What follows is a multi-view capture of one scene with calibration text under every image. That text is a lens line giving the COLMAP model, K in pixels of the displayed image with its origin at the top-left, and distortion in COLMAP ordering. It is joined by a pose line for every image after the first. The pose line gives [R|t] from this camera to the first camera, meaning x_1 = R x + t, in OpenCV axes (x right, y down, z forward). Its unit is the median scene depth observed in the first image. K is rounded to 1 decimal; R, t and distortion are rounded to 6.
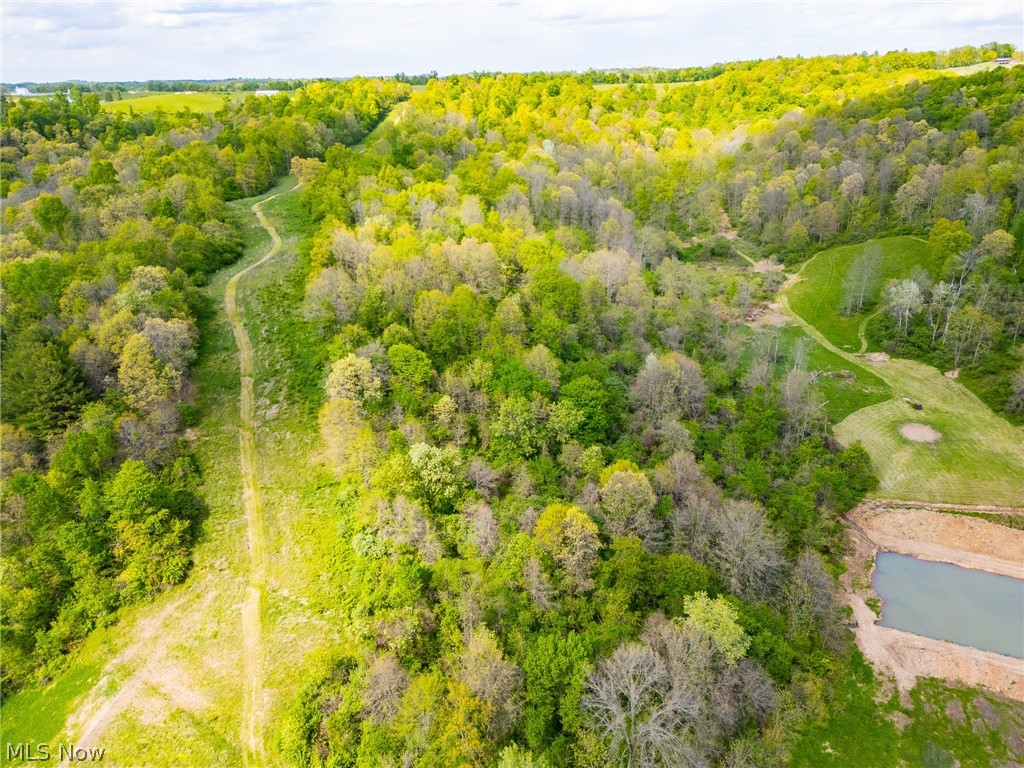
lens RADIAL K [[712.9, 0, 512.0], [0, 712.9, 384.0], [0, 0, 1]] dist [0.087402, -0.085837]
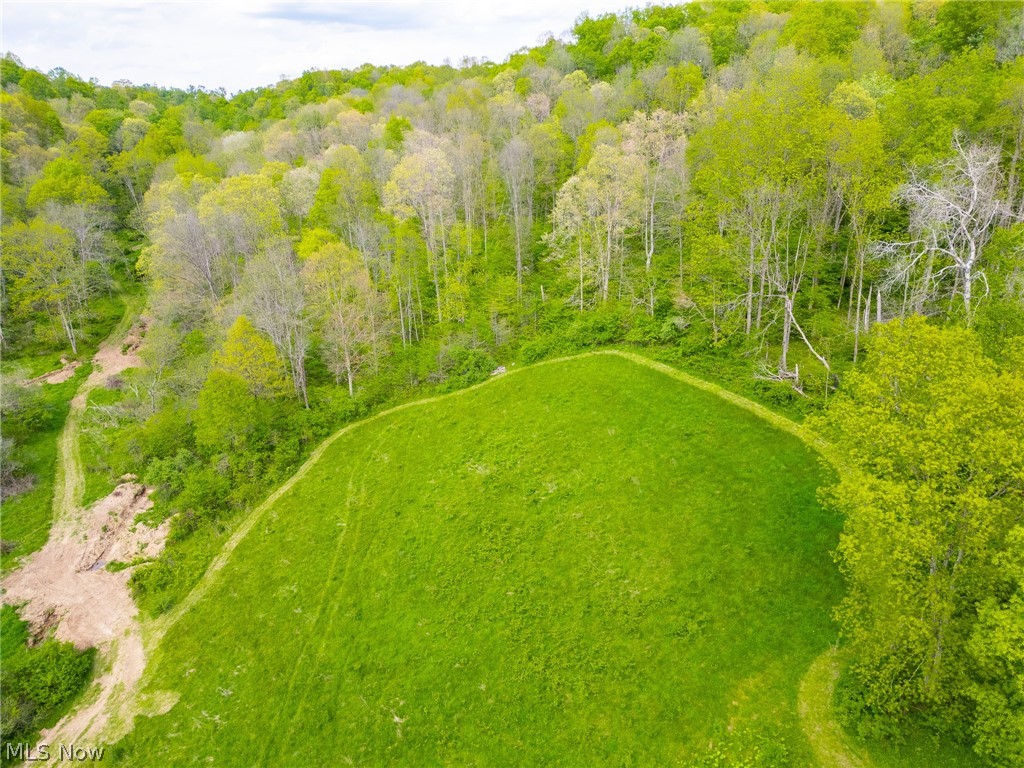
lens RADIAL K [[712.9, 0, 512.0], [0, 712.9, 384.0], [0, 0, 1]] dist [0.087402, -0.085837]
pose [[0.911890, -0.130953, 0.388984, 0.595664], [0.157310, 0.986873, -0.036545, -0.280138], [-0.379092, 0.094516, 0.920519, 1.136750]]
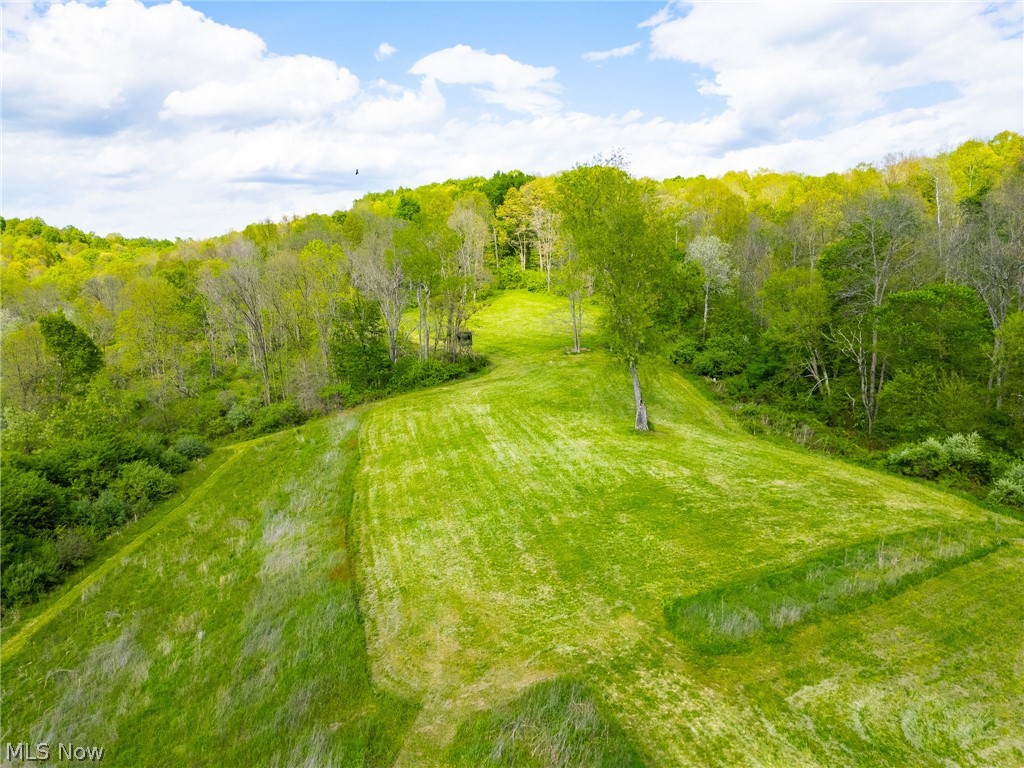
lens RADIAL K [[712.9, 0, 512.0], [0, 712.9, 384.0], [0, 0, 1]] dist [0.087402, -0.085837]
pose [[0.910523, -0.057462, 0.409446, 0.733269], [0.163058, 0.959937, -0.227888, 0.140380], [-0.379948, 0.274261, 0.883414, 0.329706]]
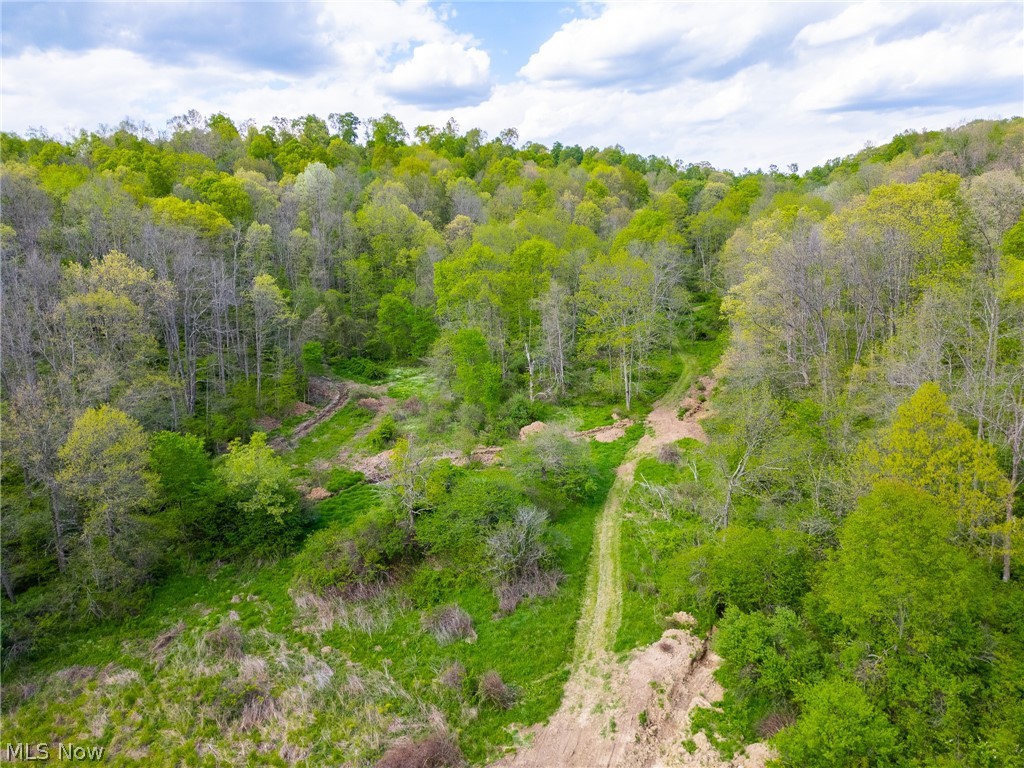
lens RADIAL K [[712.9, 0, 512.0], [0, 712.9, 384.0], [0, 0, 1]] dist [0.087402, -0.085837]
pose [[0.963081, 0.046465, -0.265170, 0.554705], [-0.094974, 0.980303, -0.173164, -0.309044], [0.251901, 0.191955, 0.948525, 1.339352]]
